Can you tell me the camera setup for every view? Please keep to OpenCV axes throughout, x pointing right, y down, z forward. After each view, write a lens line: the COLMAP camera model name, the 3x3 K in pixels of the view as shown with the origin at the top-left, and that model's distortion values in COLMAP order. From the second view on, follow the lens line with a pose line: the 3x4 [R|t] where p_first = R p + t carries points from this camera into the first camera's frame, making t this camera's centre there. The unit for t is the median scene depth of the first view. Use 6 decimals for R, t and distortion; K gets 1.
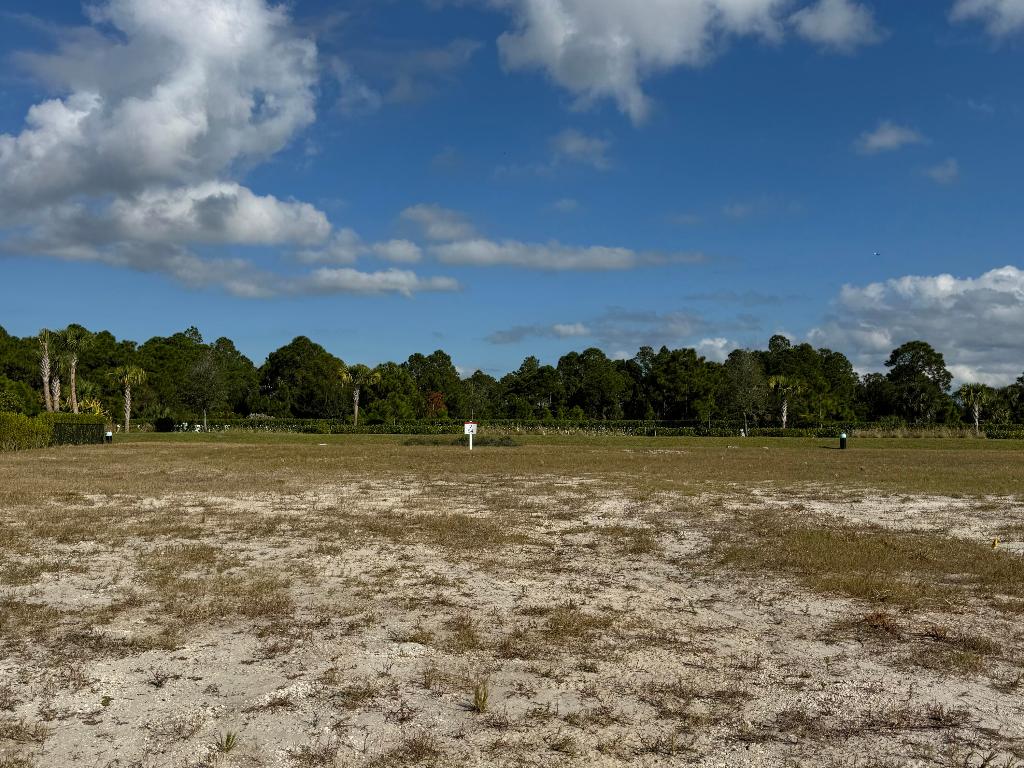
lens RADIAL K [[963.3, 0, 518.8], [0, 963.3, 380.7], [0, 0, 1]] dist [0.101066, 0.000000]
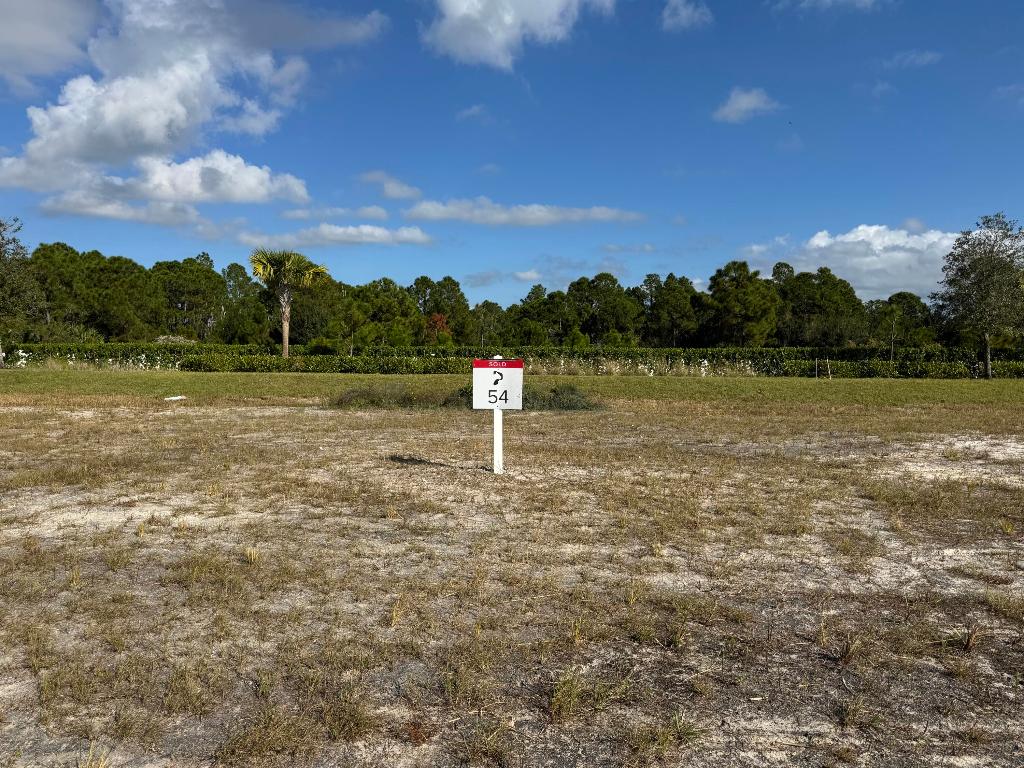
lens RADIAL K [[710.1, 0, 513.3], [0, 710.1, 400.0], [0, 0, 1]] dist [0.054319, -0.014249]
pose [[0.999998, 0.001321, -0.001138, -0.014752], [-0.001180, 0.993261, 0.115892, 0.010453], [0.001283, -0.115891, 0.993261, 0.265242]]
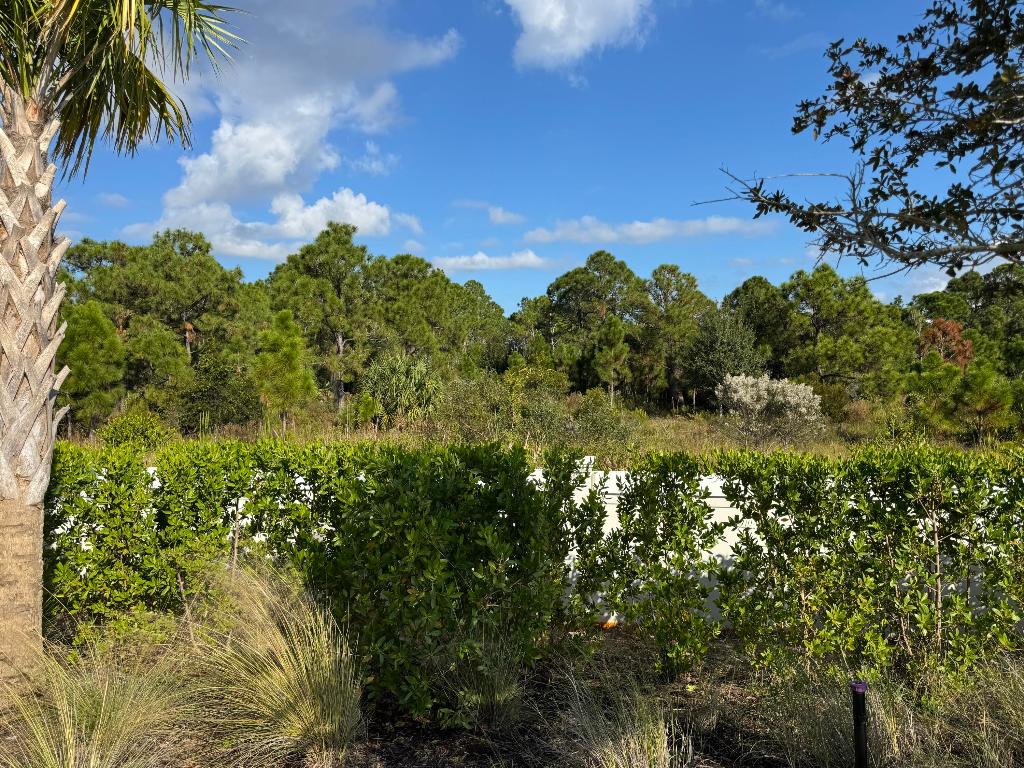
lens RADIAL K [[710.1, 0, 517.2], [0, 710.1, 361.5], [0, 0, 1]] dist [0.054319, -0.014249]
pose [[0.980520, -0.016062, -0.195759, -0.159442], [0.021652, 0.999416, 0.026450, 0.012930], [0.195220, -0.030174, 0.980295, 0.434582]]
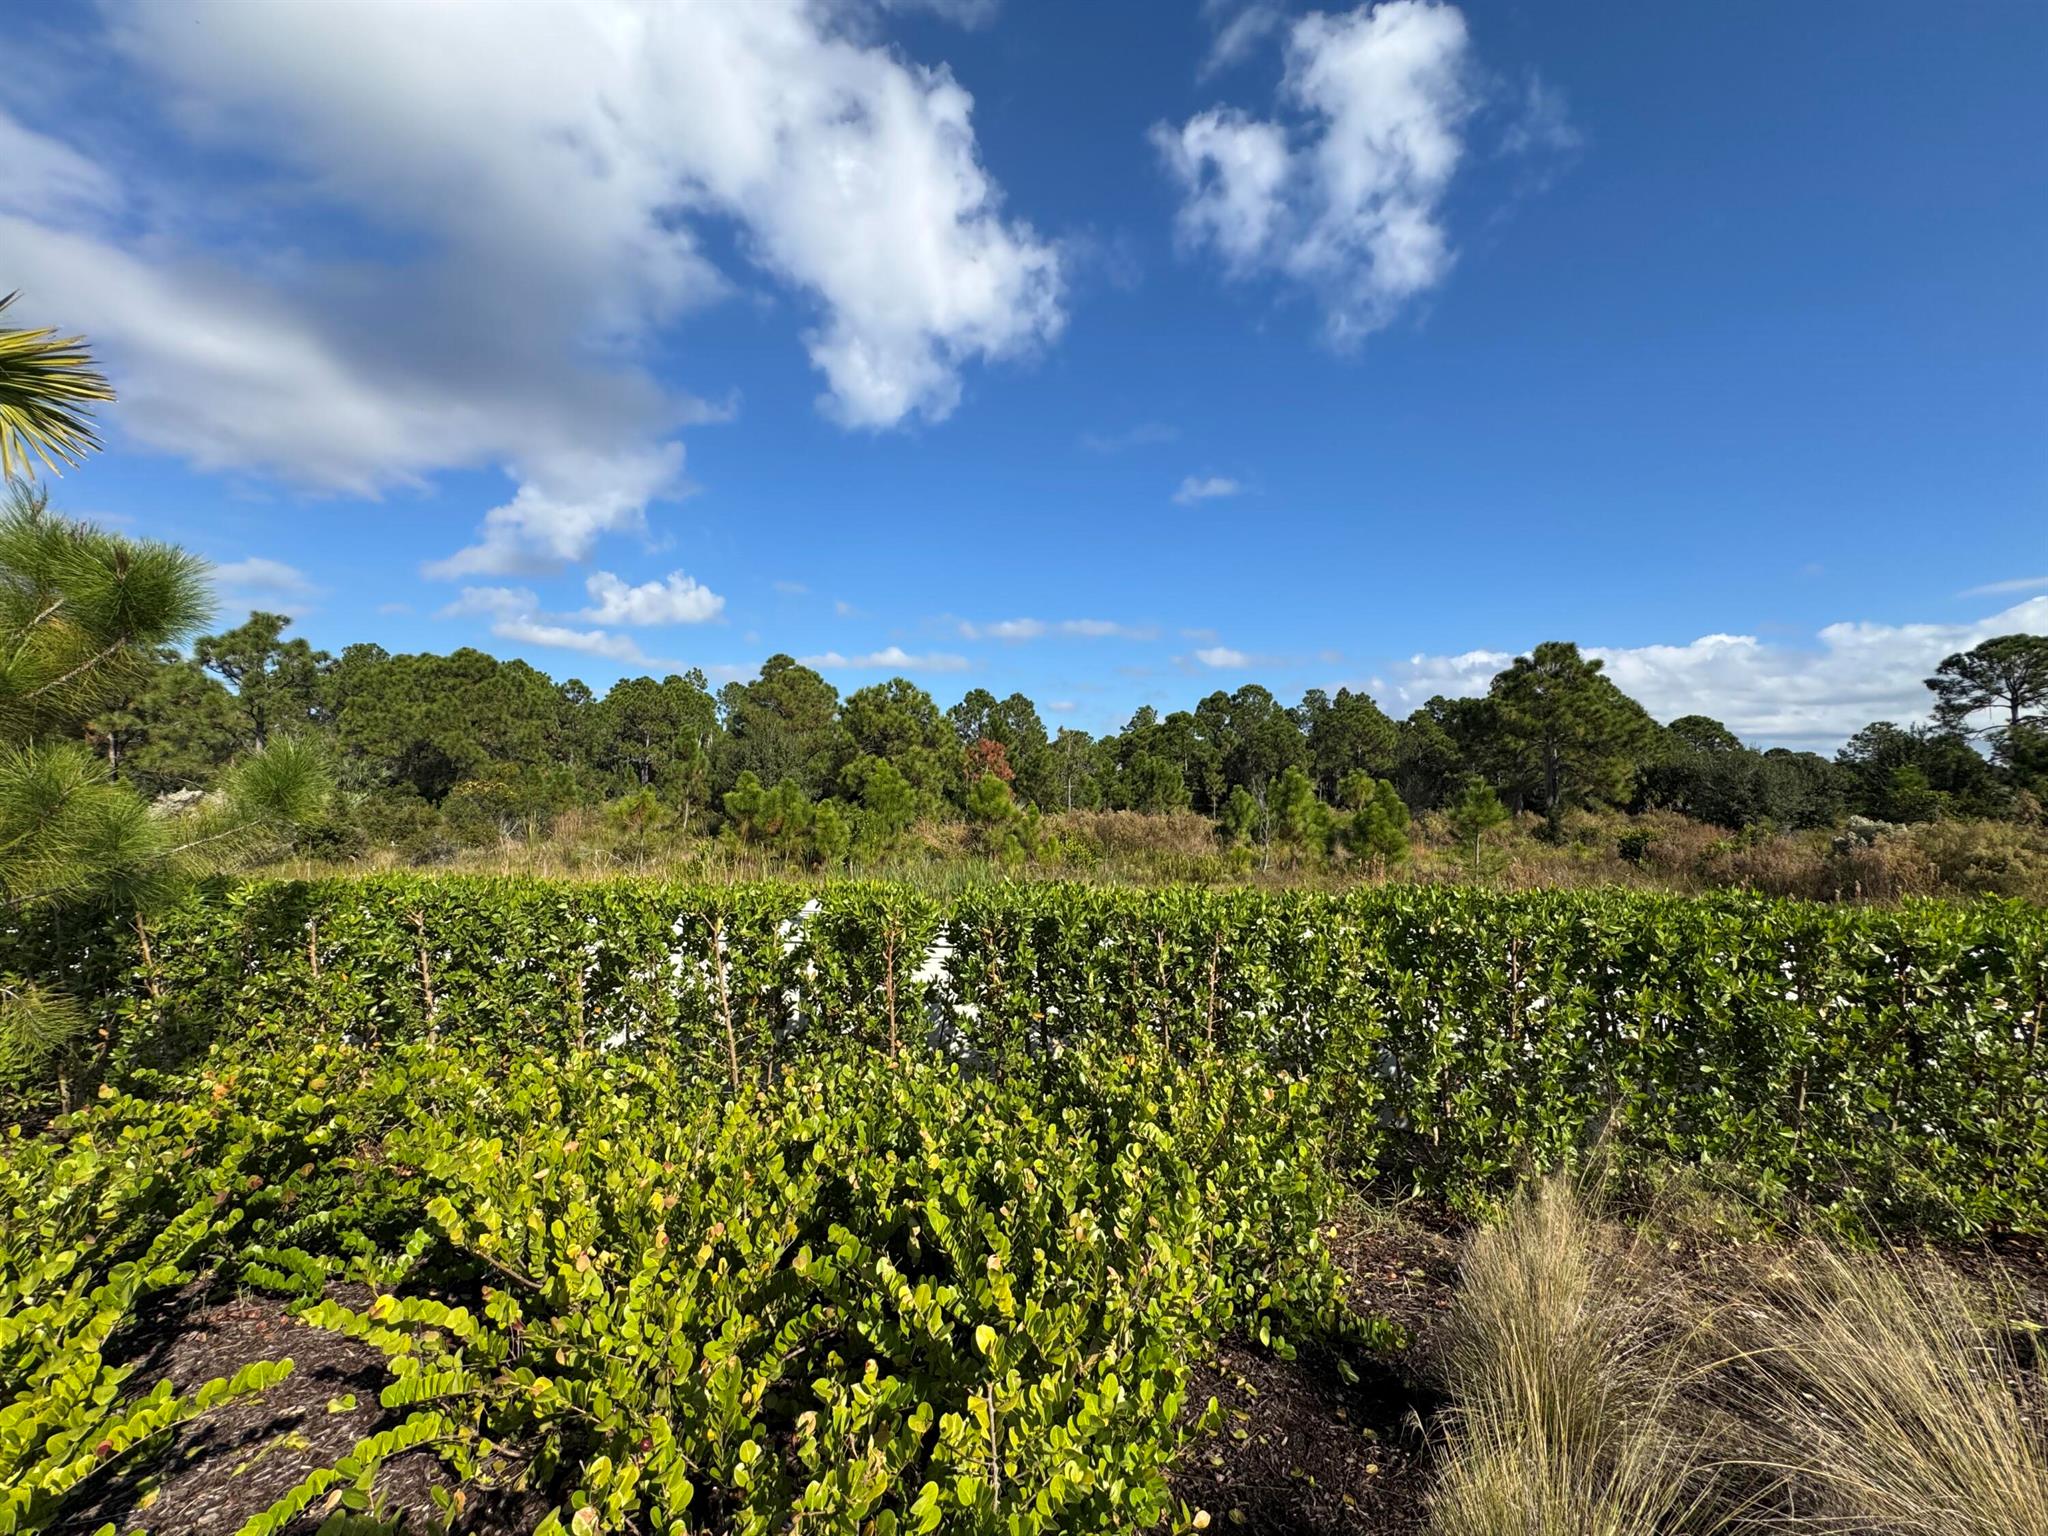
lens RADIAL K [[812.7, 0, 1034.2], [0, 812.7, 807.8], [0, 0, 1]] dist [-0.009175, 0.001585]
pose [[0.996823, 0.004701, -0.079508, -0.025525], [0.000420, 0.997933, 0.064262, 0.013361], [0.079646, -0.064092, 0.994761, 0.437943]]
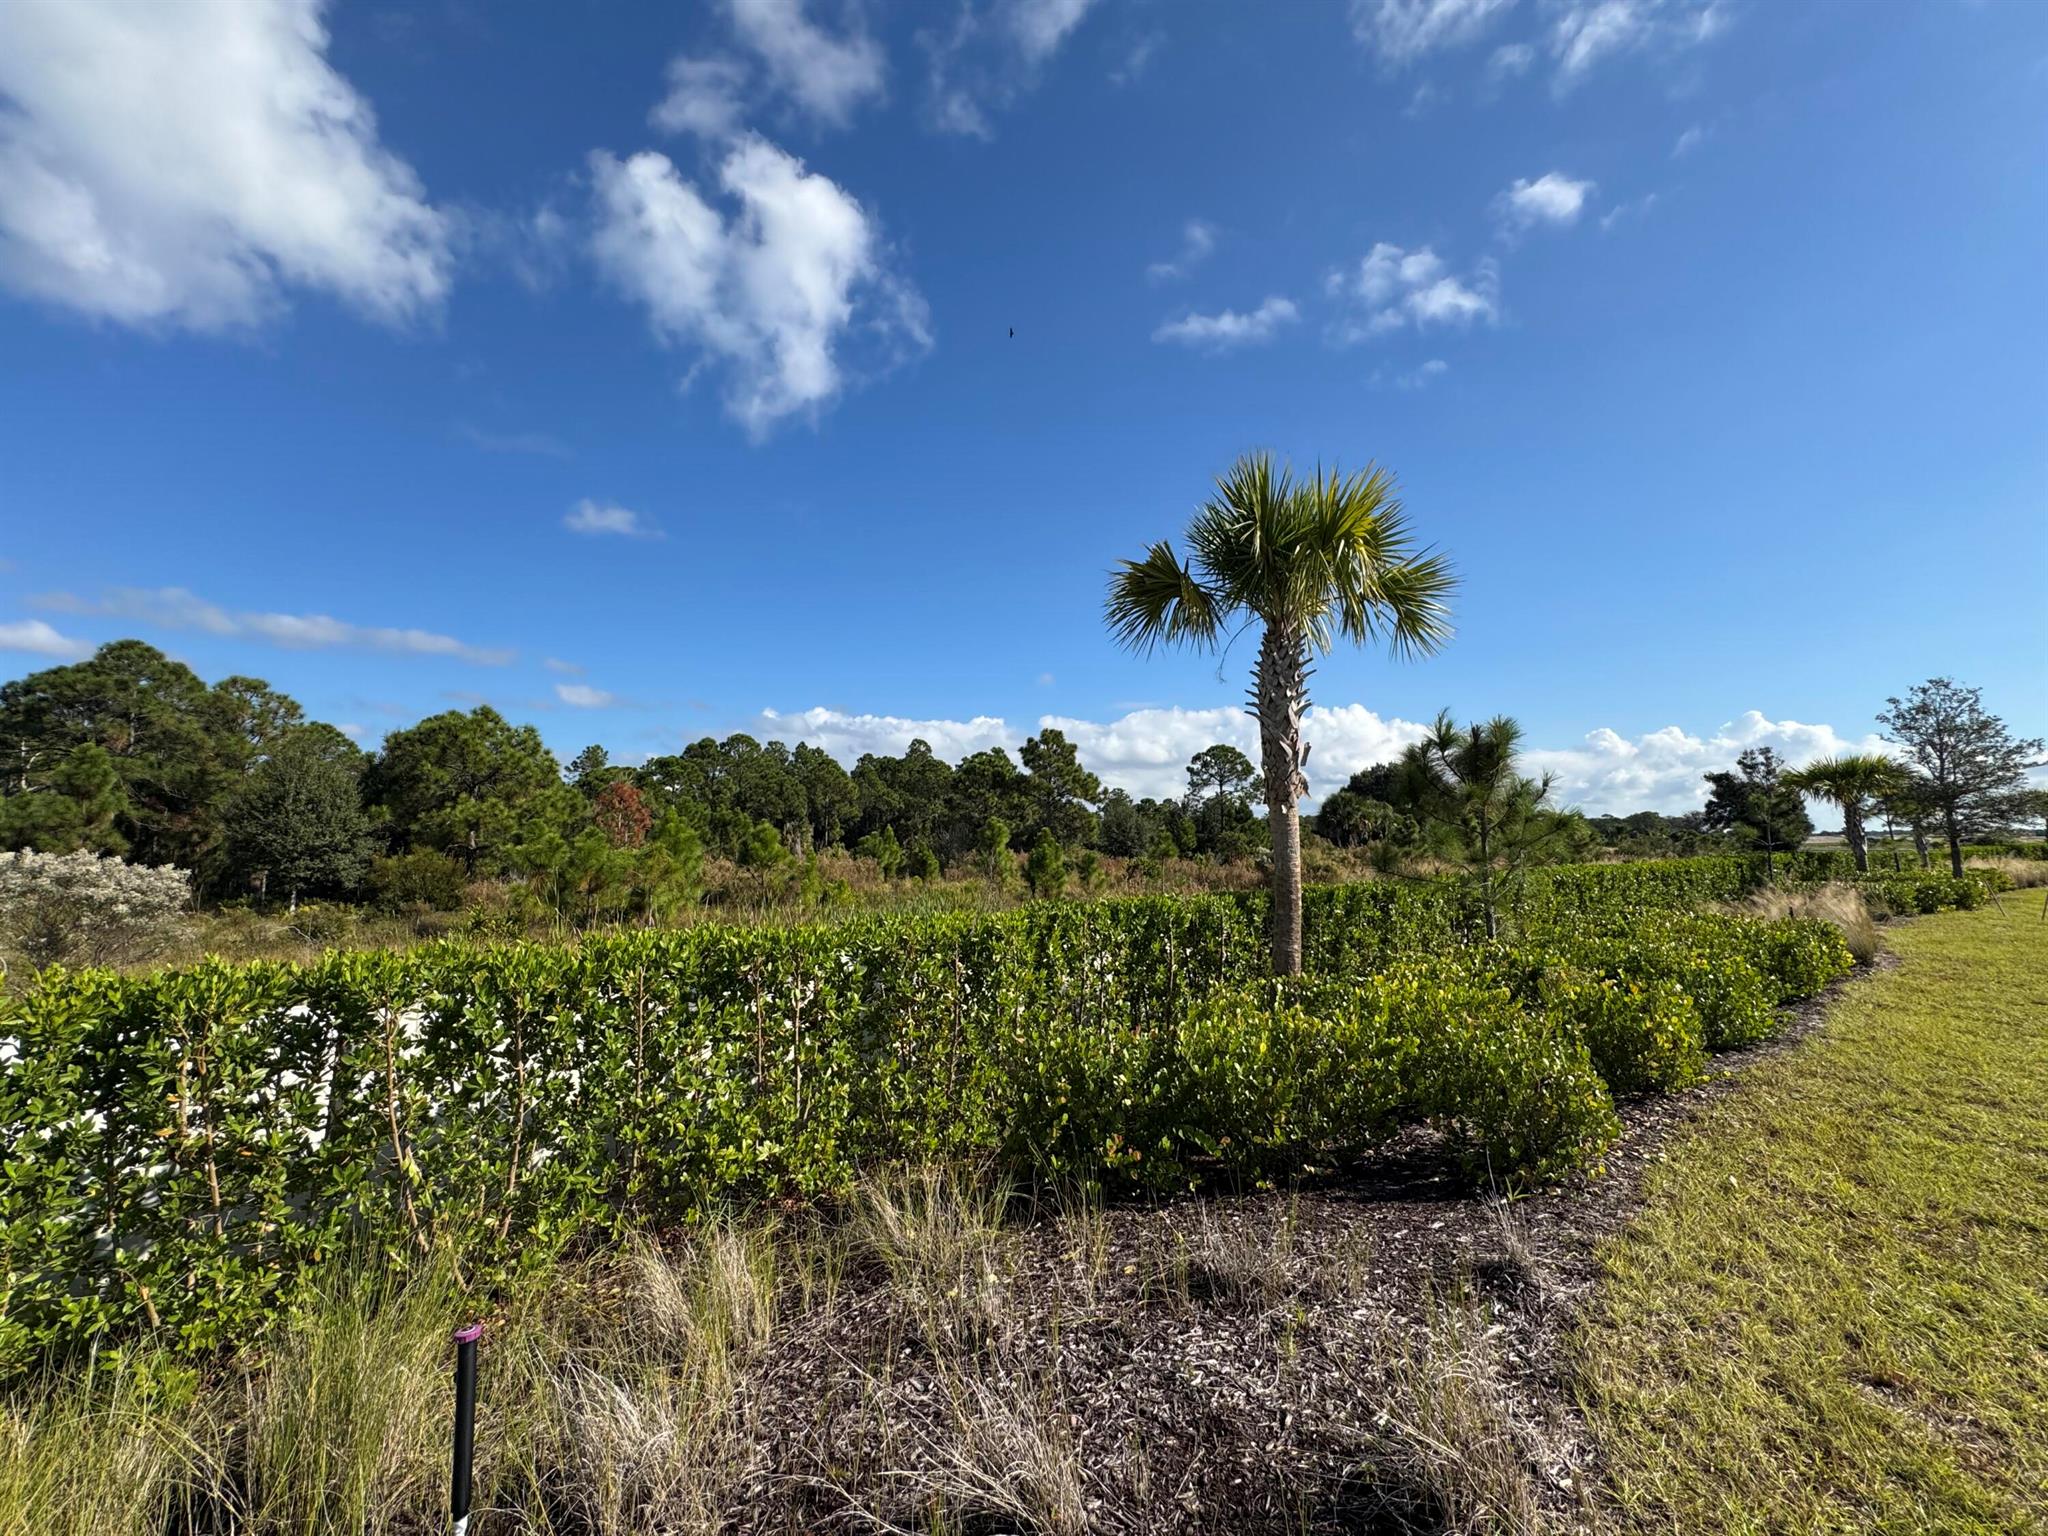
lens RADIAL K [[812.7, 0, 1020.7], [0, 812.7, 759.7], [0, 0, 1]] dist [-0.009175, 0.001585]
pose [[0.779843, 0.052825, 0.623743, -0.122780], [-0.020692, 0.998064, -0.058656, 0.012724], [-0.625633, 0.032836, 0.779426, 0.436047]]
